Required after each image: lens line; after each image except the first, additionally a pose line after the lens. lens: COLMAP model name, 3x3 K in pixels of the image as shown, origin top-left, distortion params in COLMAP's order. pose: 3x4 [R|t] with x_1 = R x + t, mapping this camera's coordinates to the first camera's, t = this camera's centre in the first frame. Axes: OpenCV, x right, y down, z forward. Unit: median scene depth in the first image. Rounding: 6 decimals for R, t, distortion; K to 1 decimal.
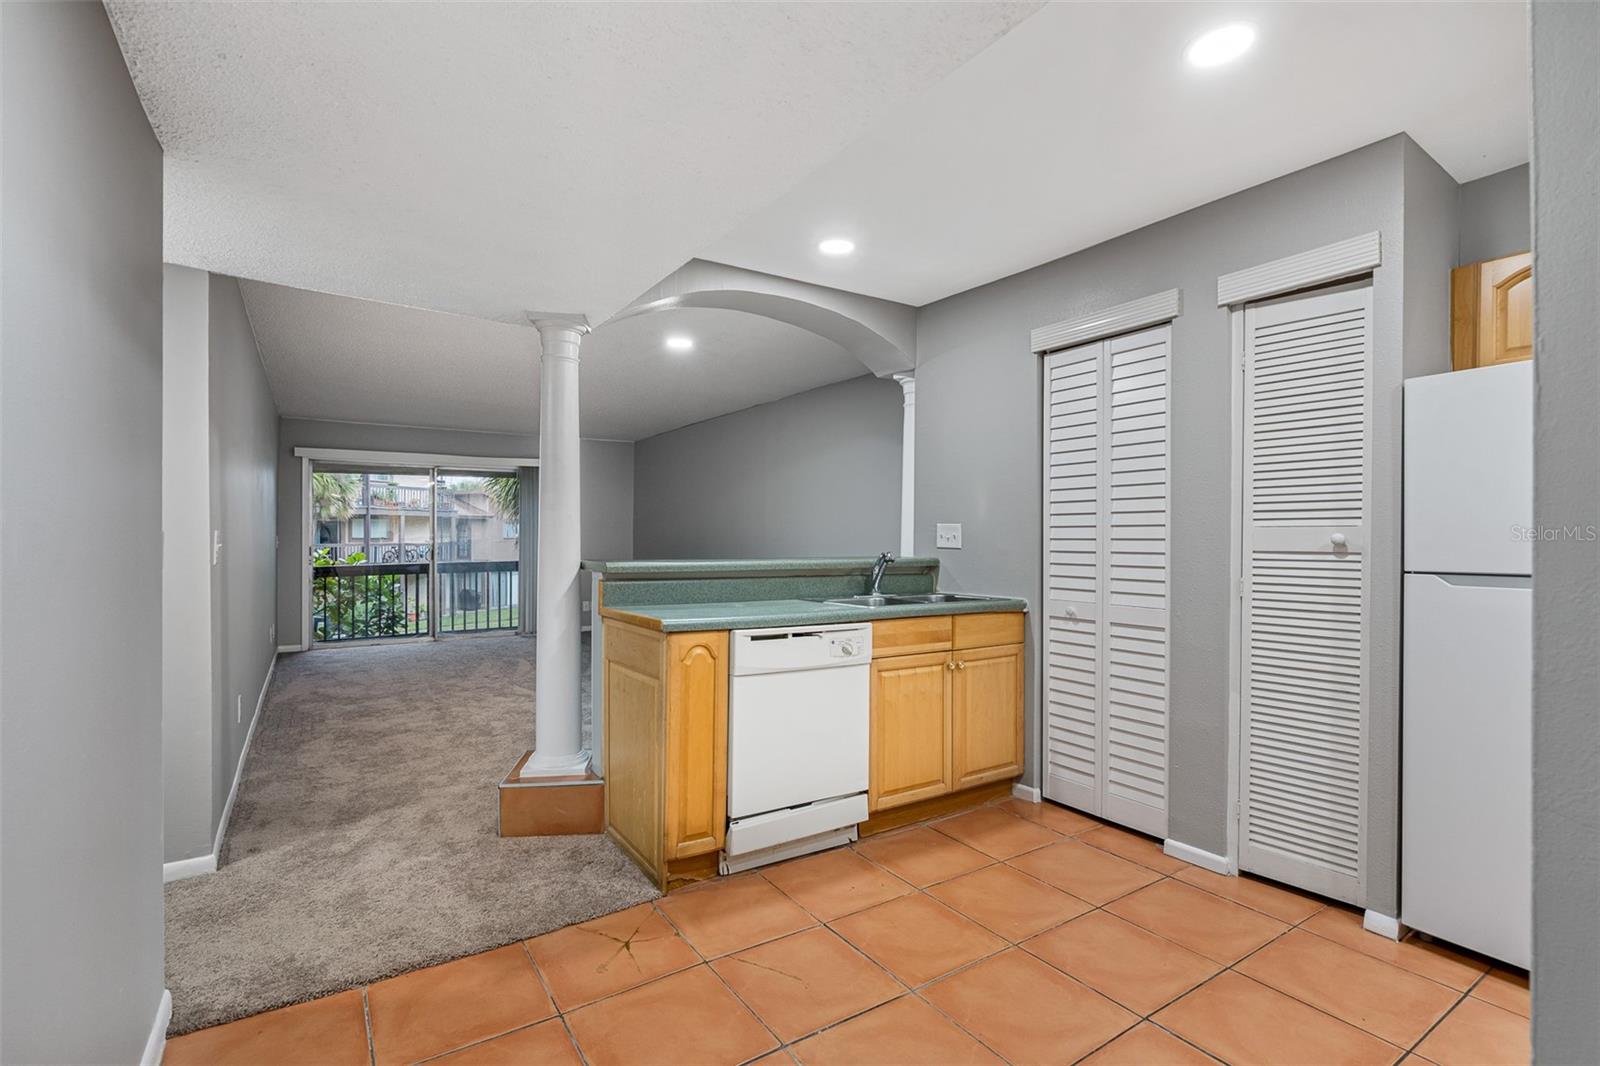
lens RADIAL K [[745.3, 0, 807.9], [0, 745.3, 538.3], [0, 0, 1]] dist [-0.003743, 0.000300]
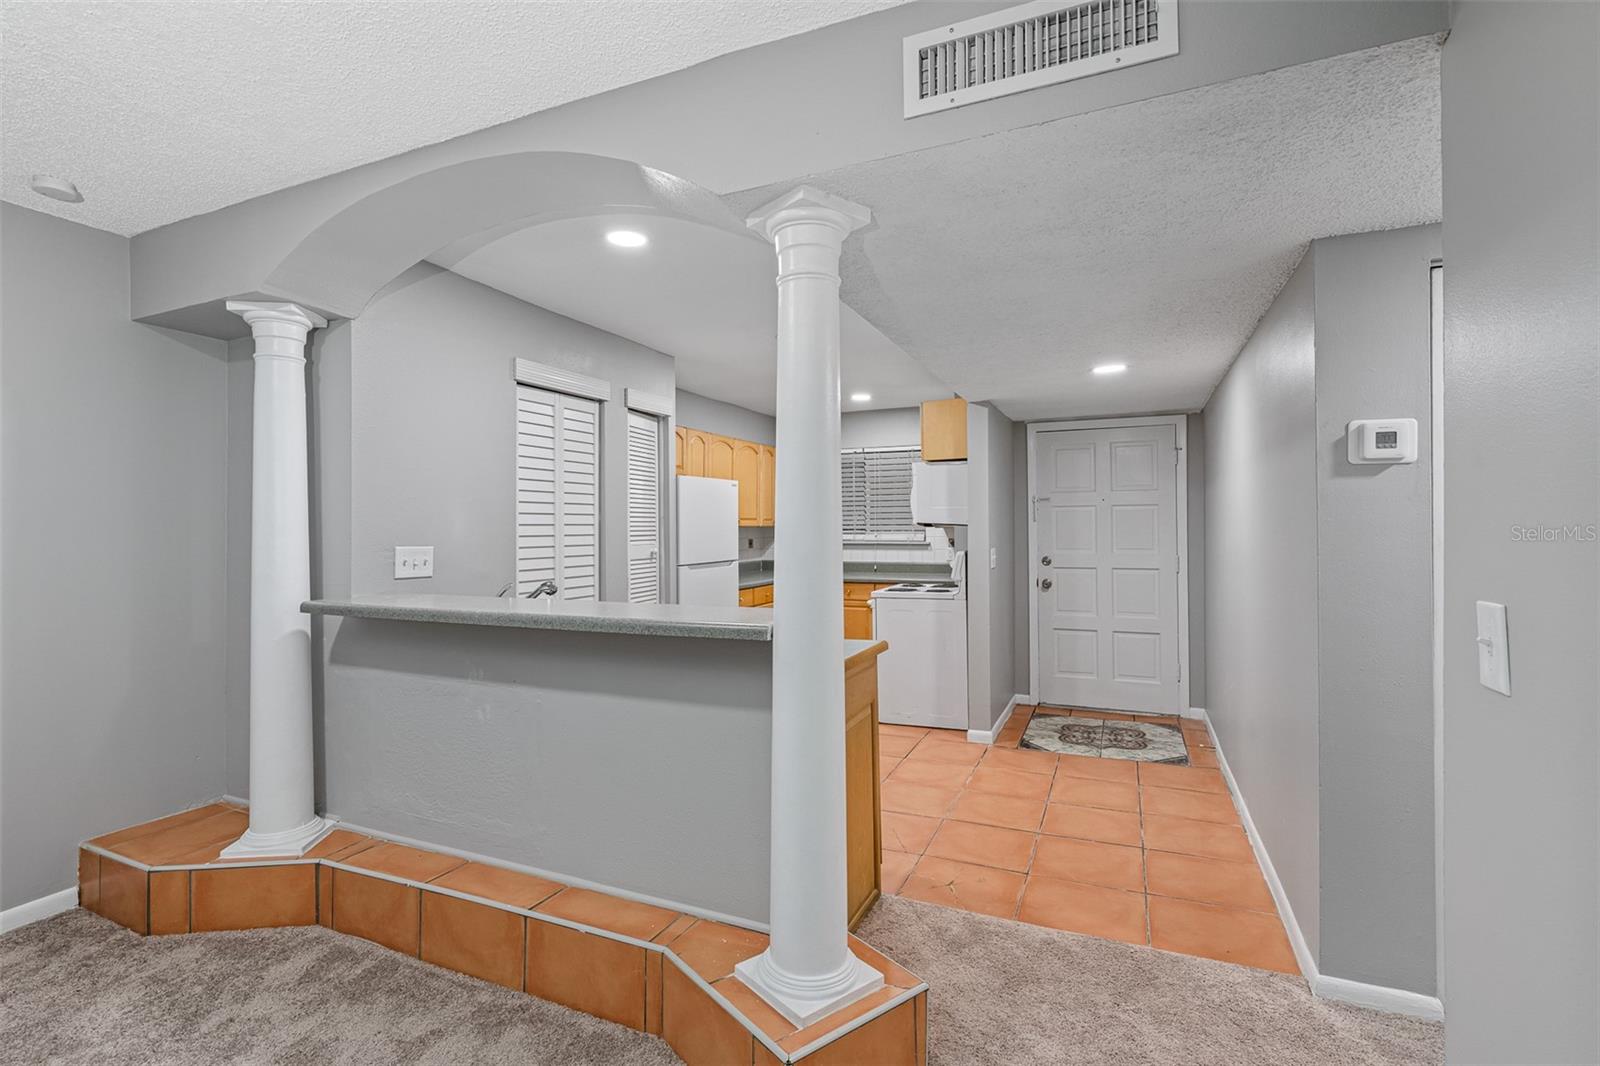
lens RADIAL K [[745.3, 0, 783.6], [0, 745.3, 525.2], [0, 0, 1]] dist [-0.003743, 0.000300]
pose [[-0.525255, 0.003962, 0.850935, -0.765446], [0.006199, 0.999980, -0.000829, -0.043360], [-0.850922, 0.004839, -0.525270, 1.221455]]
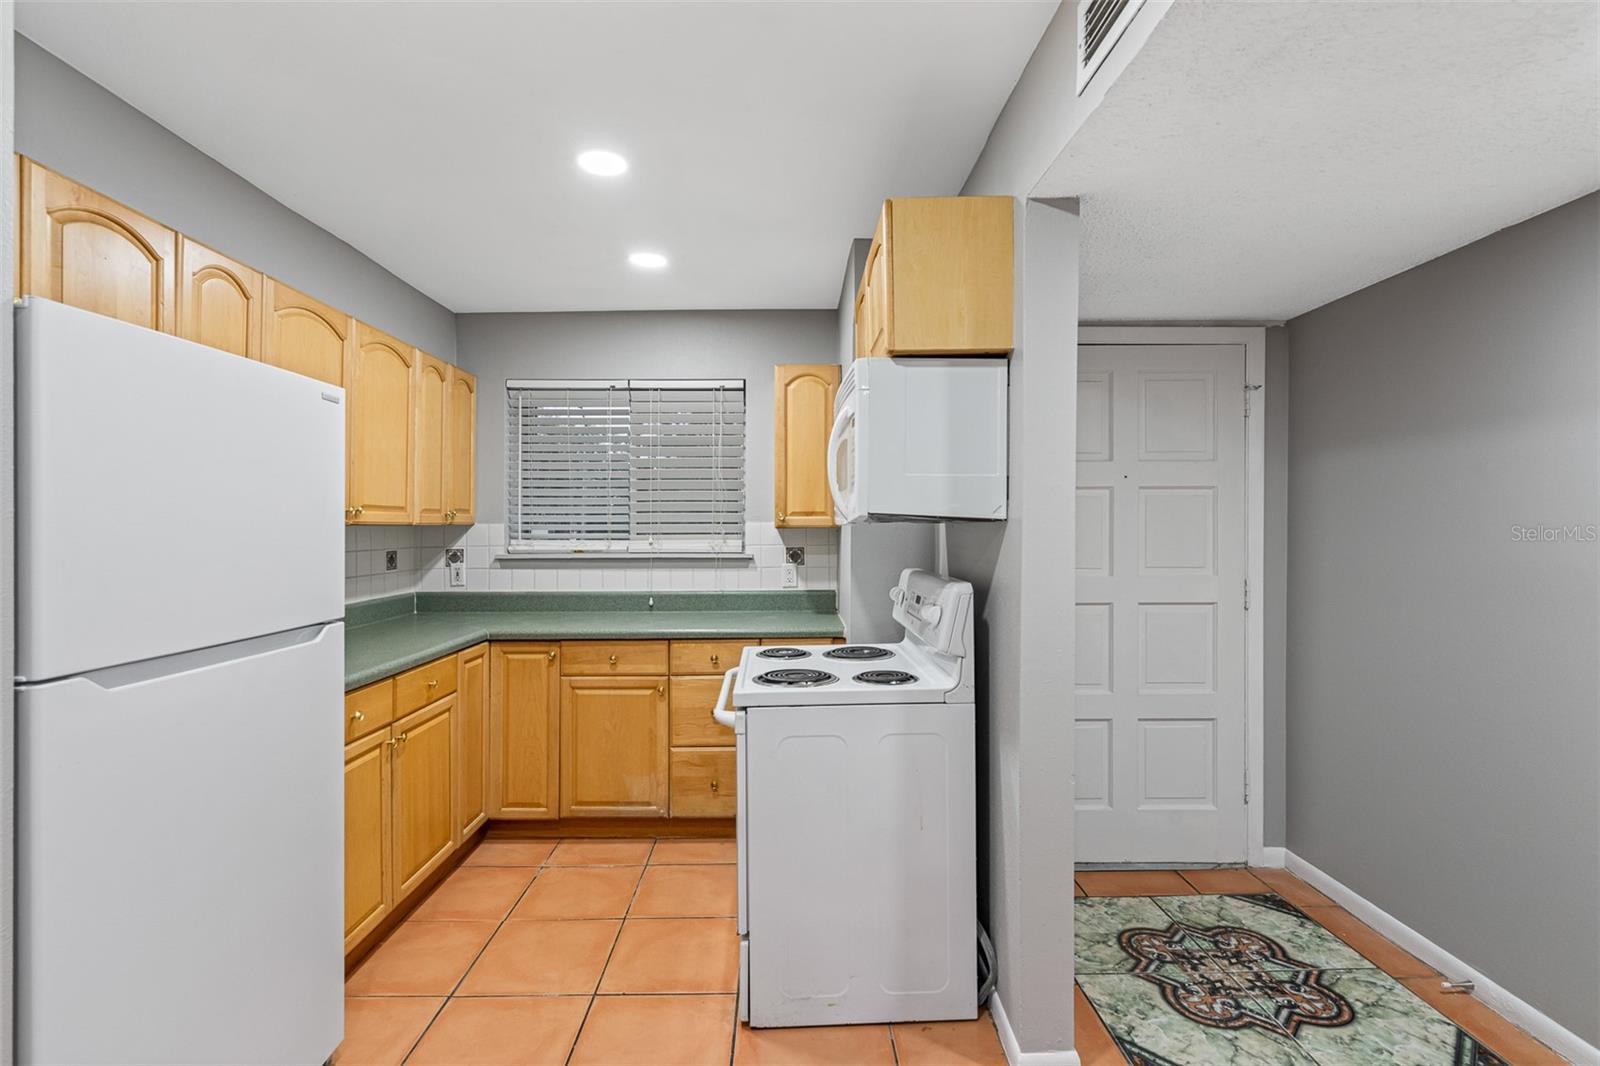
lens RADIAL K [[745.3, 0, 784.2], [0, 745.3, 526.1], [0, 0, 1]] dist [-0.003743, 0.000300]
pose [[-0.833552, 0.002090, 0.552437, 0.068293], [0.001831, 0.999998, -0.001020, -0.038409], [-0.552438, 0.000161, -0.833554, 0.744658]]
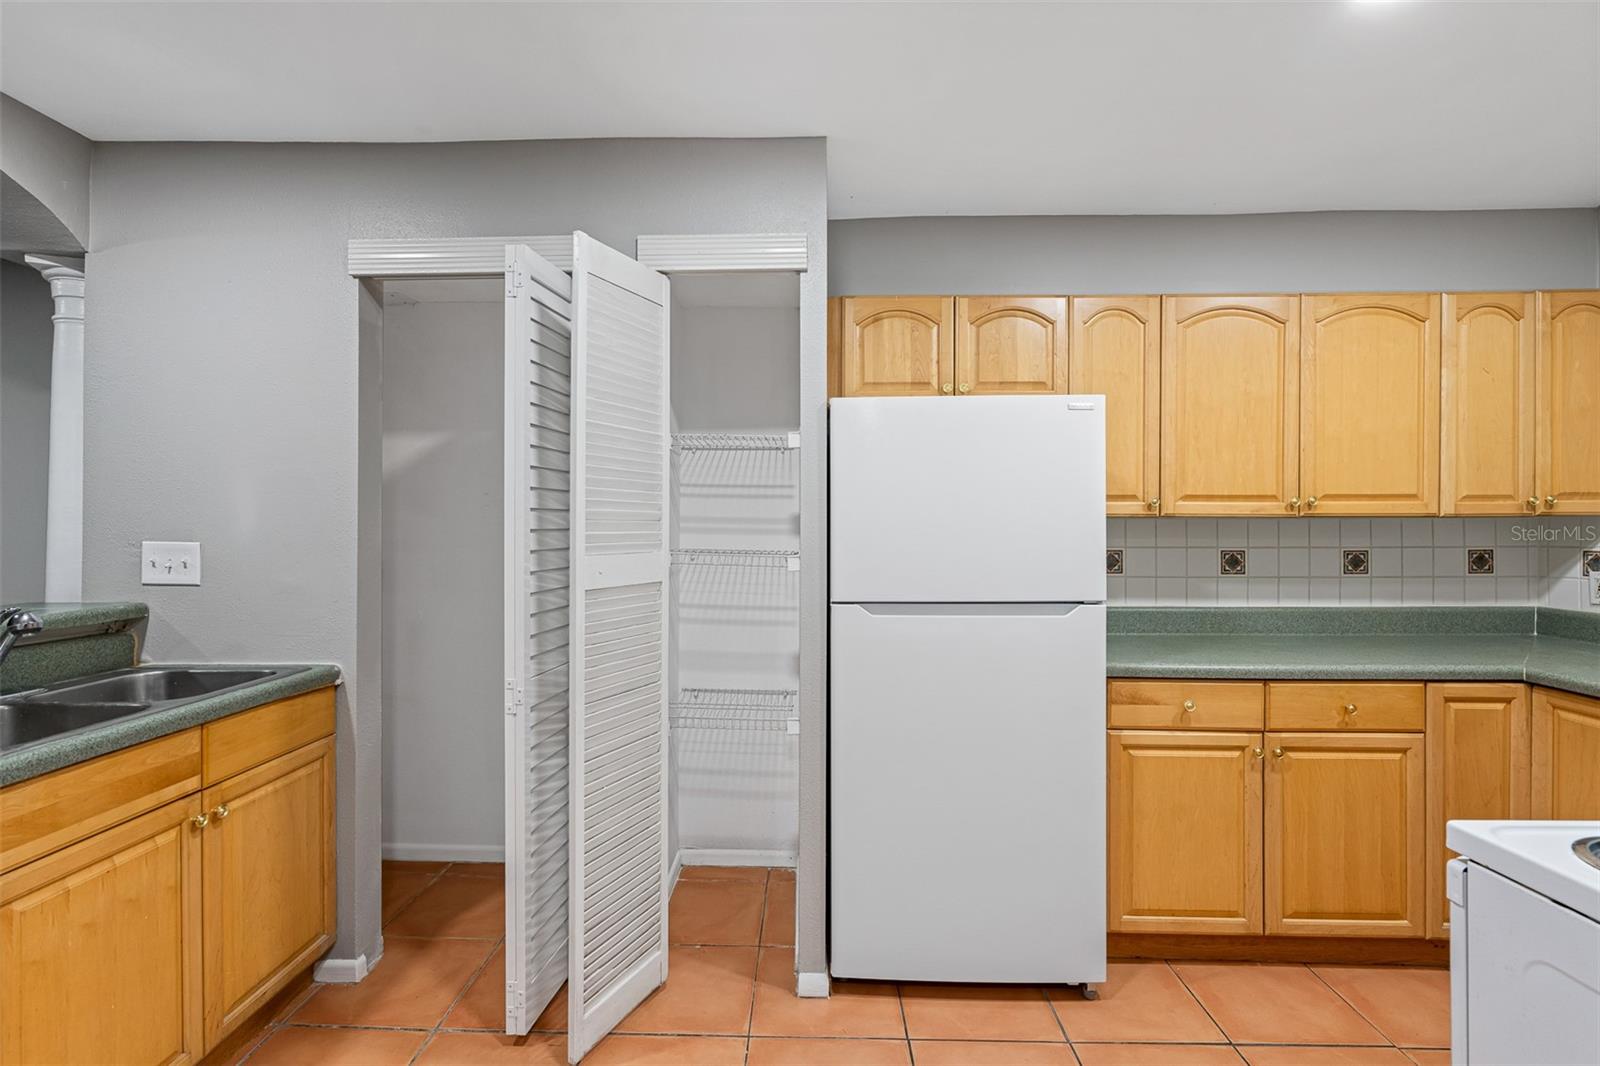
lens RADIAL K [[745.3, 0, 826.5], [0, 745.3, 527.7], [0, 0, 1]] dist [-0.003743, 0.000300]
pose [[0.577954, -0.002727, 0.816065, 0.017569], [0.002859, 0.999995, 0.001317, -0.033283], [-0.816065, 0.001572, 0.577959, 0.298919]]
